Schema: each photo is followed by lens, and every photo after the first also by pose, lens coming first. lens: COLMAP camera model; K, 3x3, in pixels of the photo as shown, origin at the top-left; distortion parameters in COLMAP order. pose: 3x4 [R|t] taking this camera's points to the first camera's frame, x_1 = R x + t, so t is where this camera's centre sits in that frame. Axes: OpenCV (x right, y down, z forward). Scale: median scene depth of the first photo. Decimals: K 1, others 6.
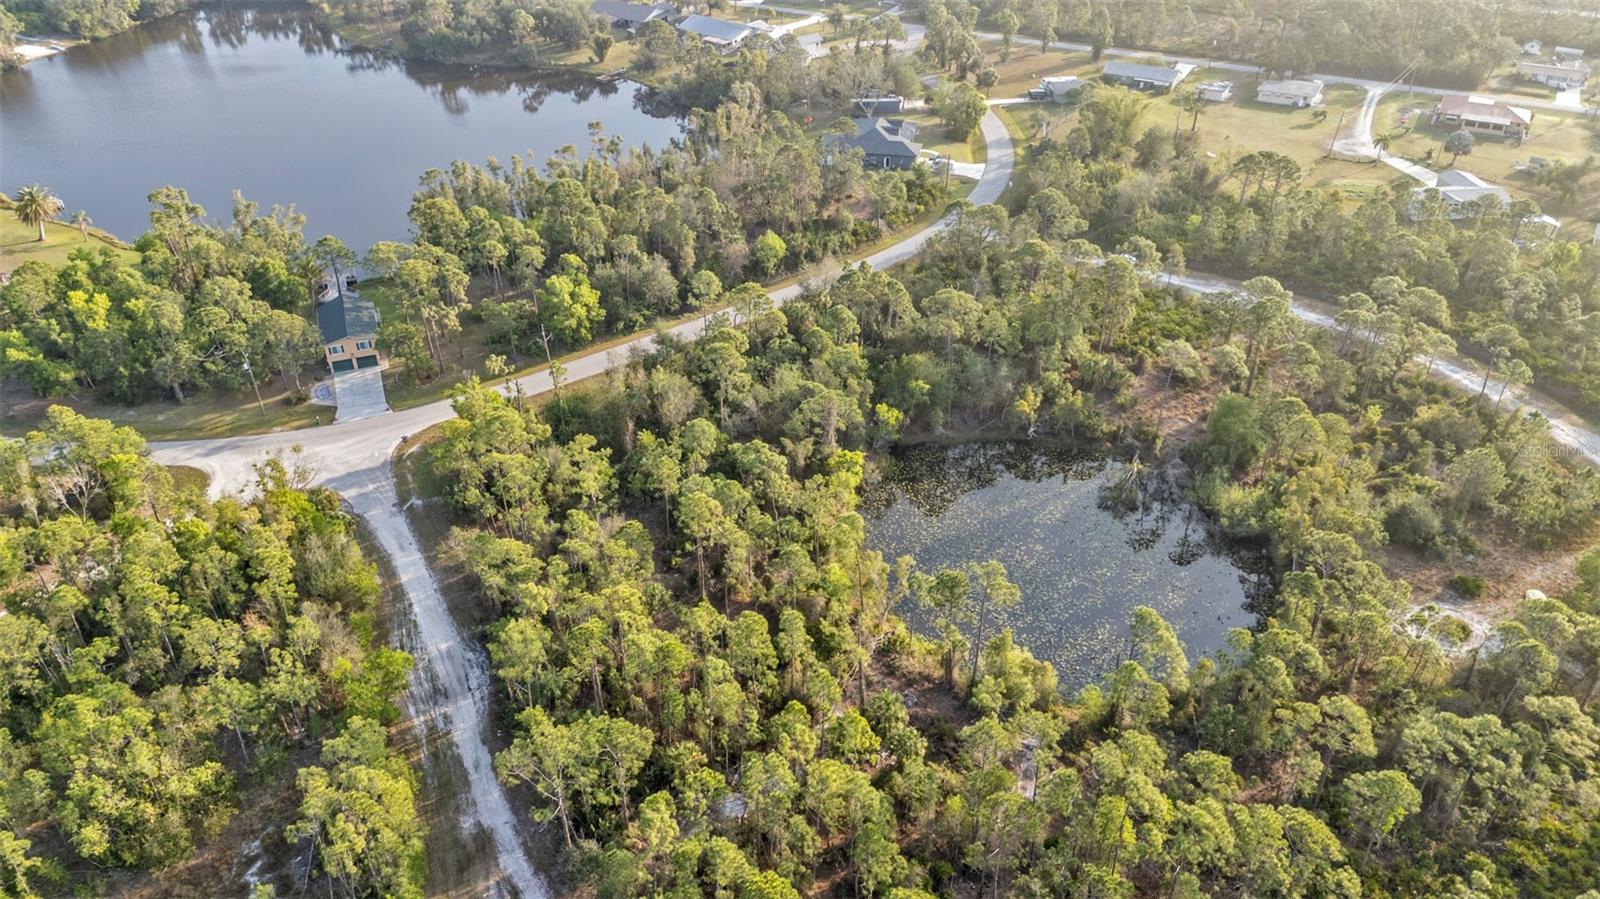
lens RADIAL K [[1147.1, 0, 796.3], [0, 1147.1, 469.1], [0, 0, 1]] dist [0.077886, -0.083499]
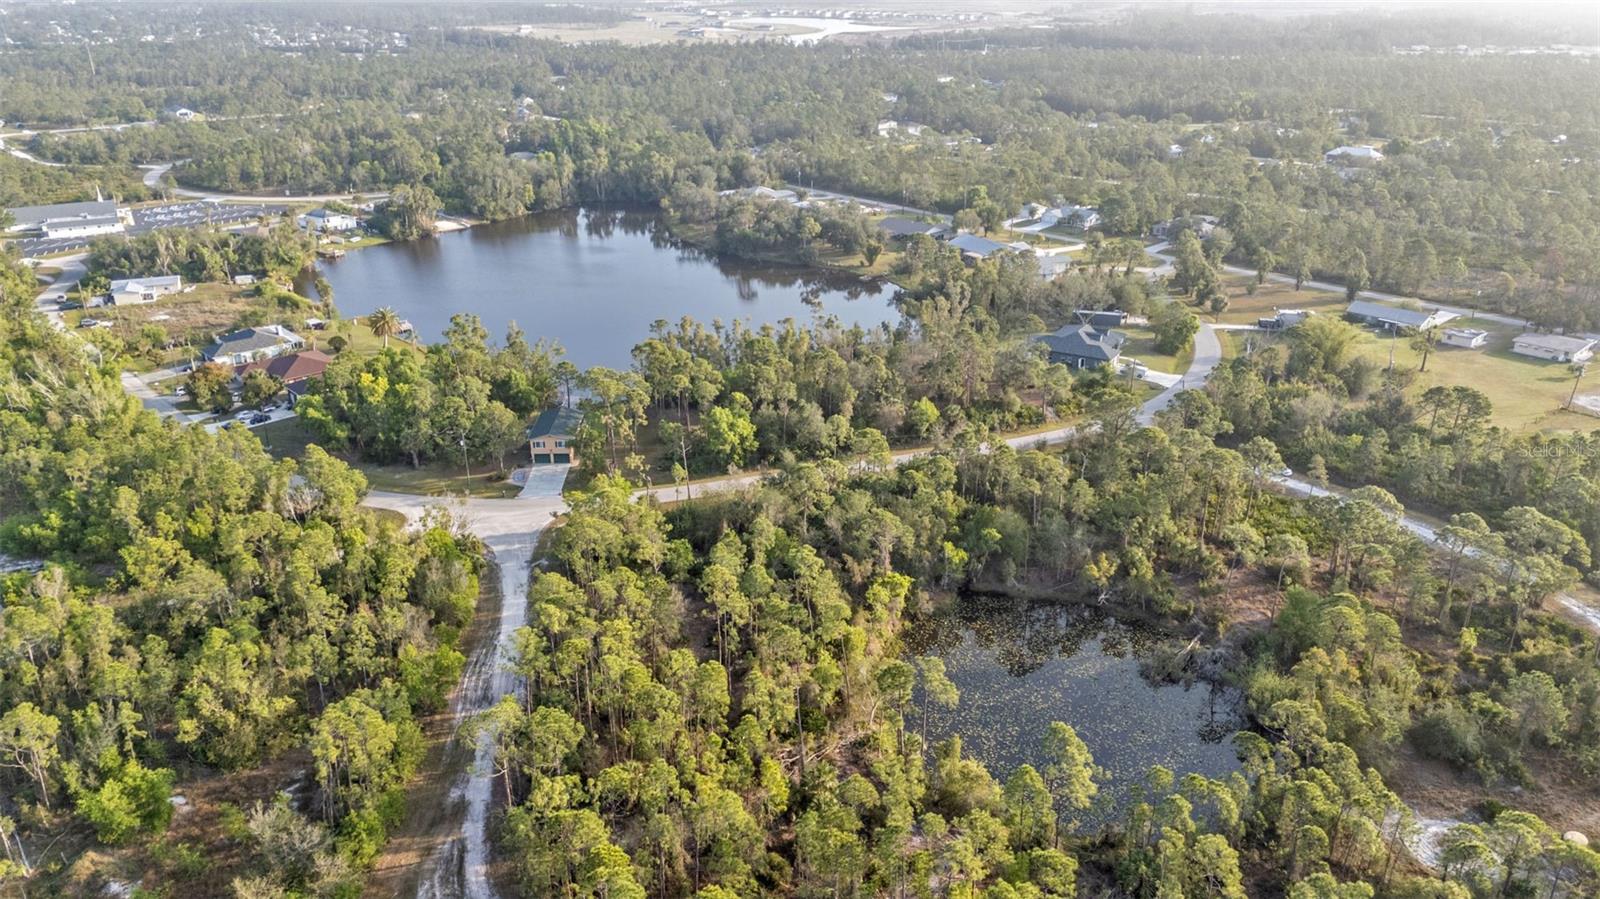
lens RADIAL K [[1147.1, 0, 796.3], [0, 1147.1, 469.1], [0, 0, 1]] dist [0.077886, -0.083499]
pose [[0.945941, 0.131807, -0.296349, 0.207513], [-0.186727, 0.968403, -0.165313, 0.067333], [0.265196, 0.211713, 0.940664, -0.053936]]
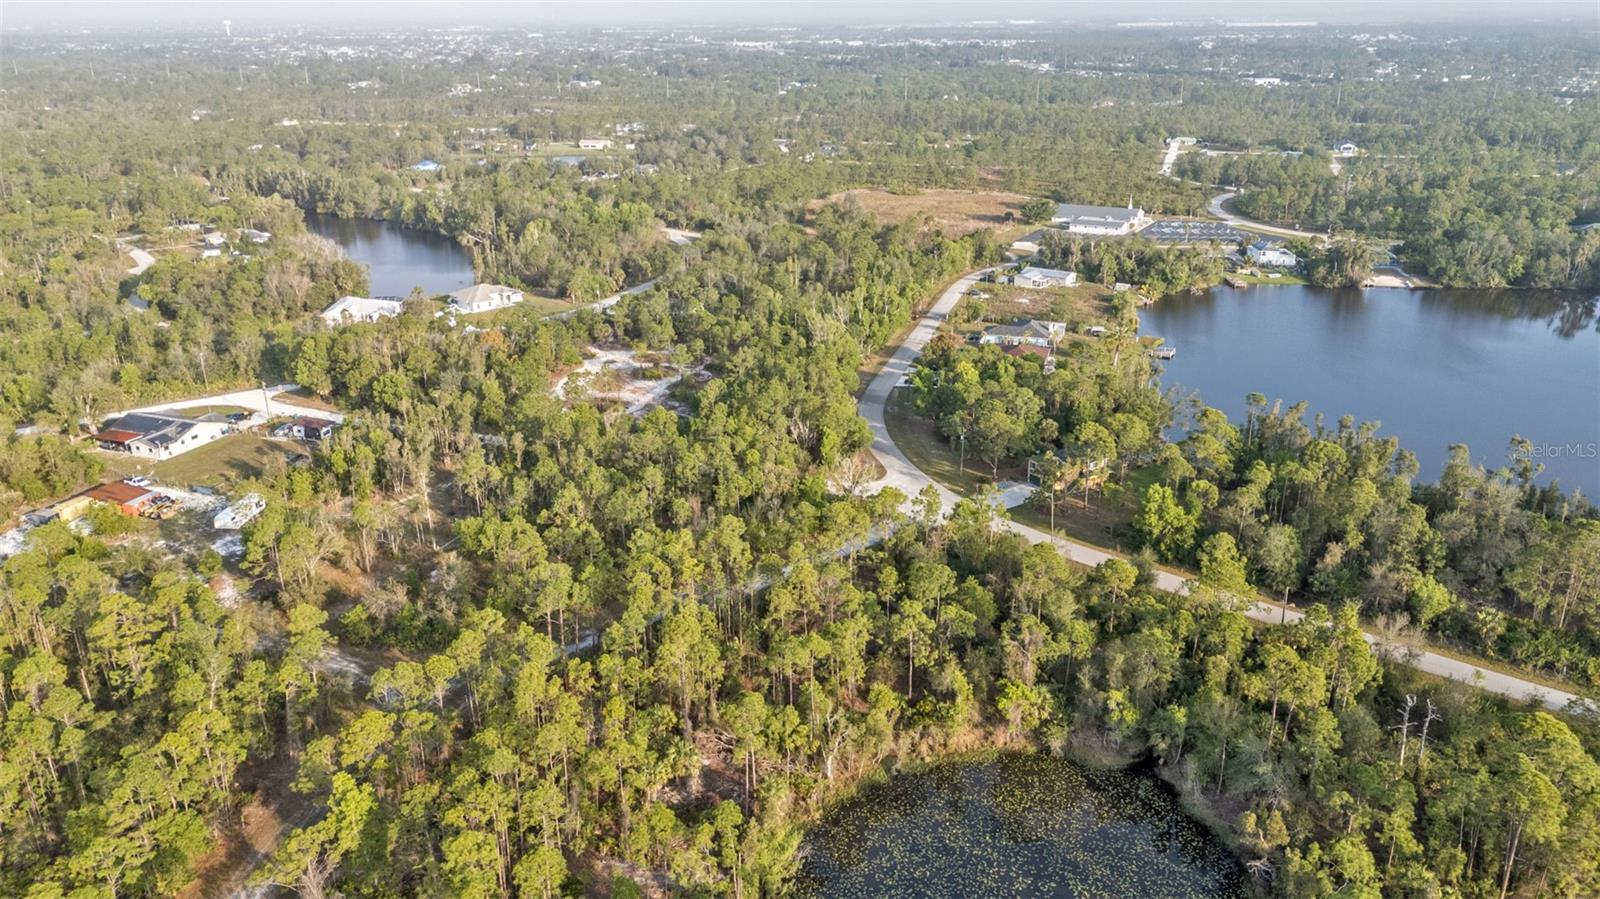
lens RADIAL K [[1147.1, 0, 796.3], [0, 1147.1, 469.1], [0, 0, 1]] dist [0.077886, -0.083499]
pose [[0.197464, 0.365244, -0.909728, 0.640052], [-0.557649, 0.805077, 0.202186, -0.196963], [0.806248, 0.467384, 0.362652, 0.333354]]
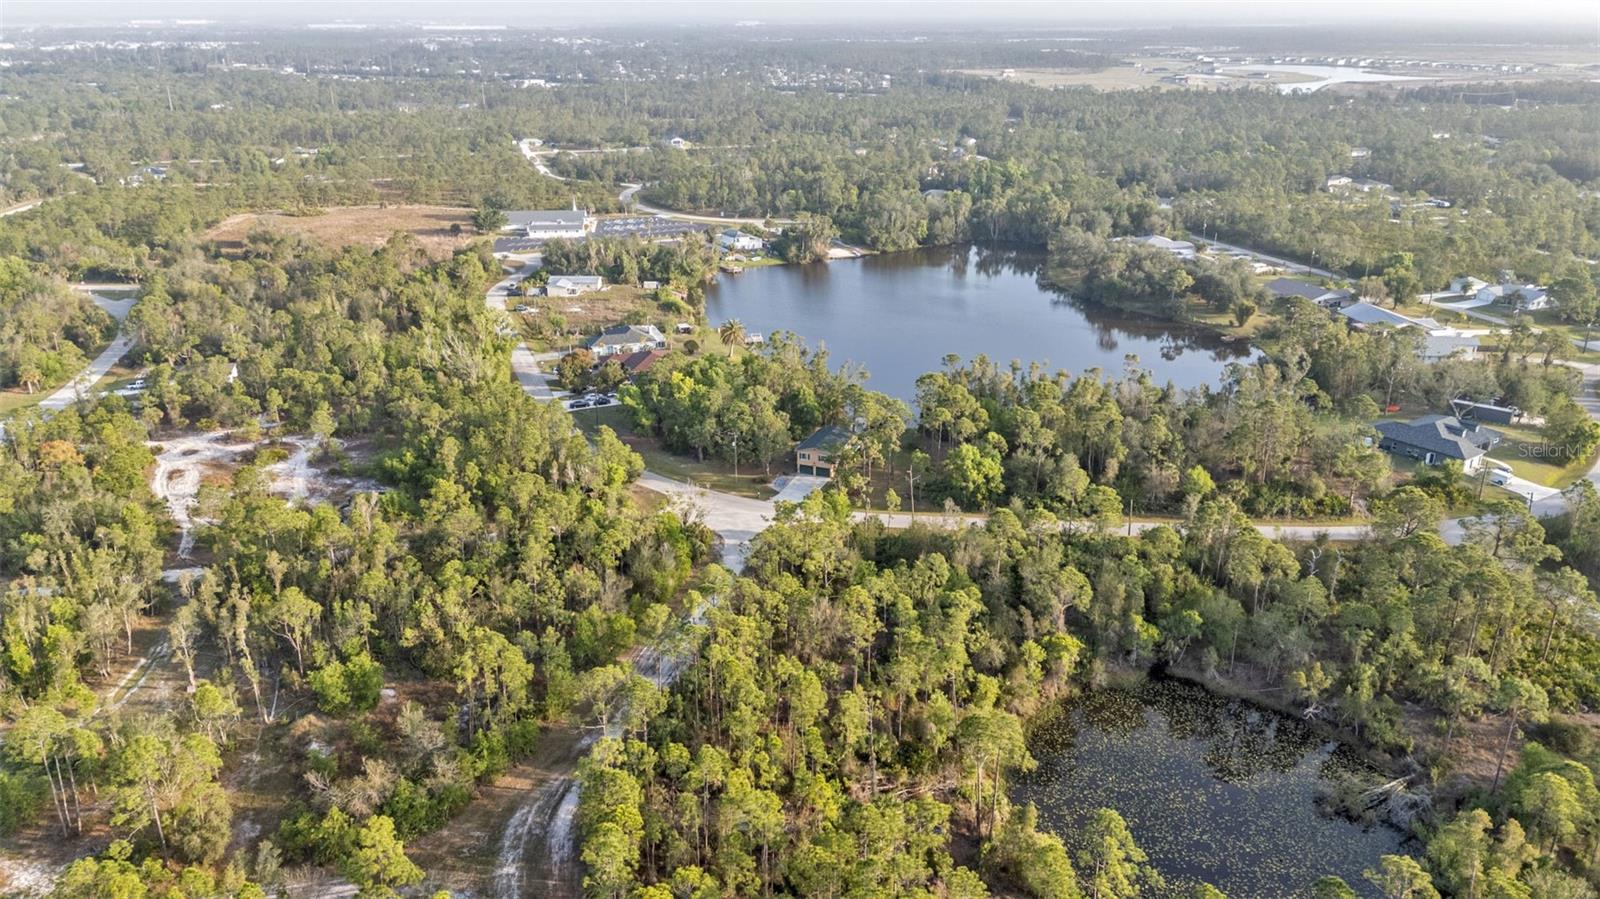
lens RADIAL K [[1147.1, 0, 796.3], [0, 1147.1, 469.1], [0, 0, 1]] dist [0.077886, -0.083499]
pose [[0.740978, 0.251942, -0.622477, 0.374427], [-0.386731, 0.917903, -0.088840, 0.025827], [0.548991, 0.306560, 0.777579, 0.006540]]
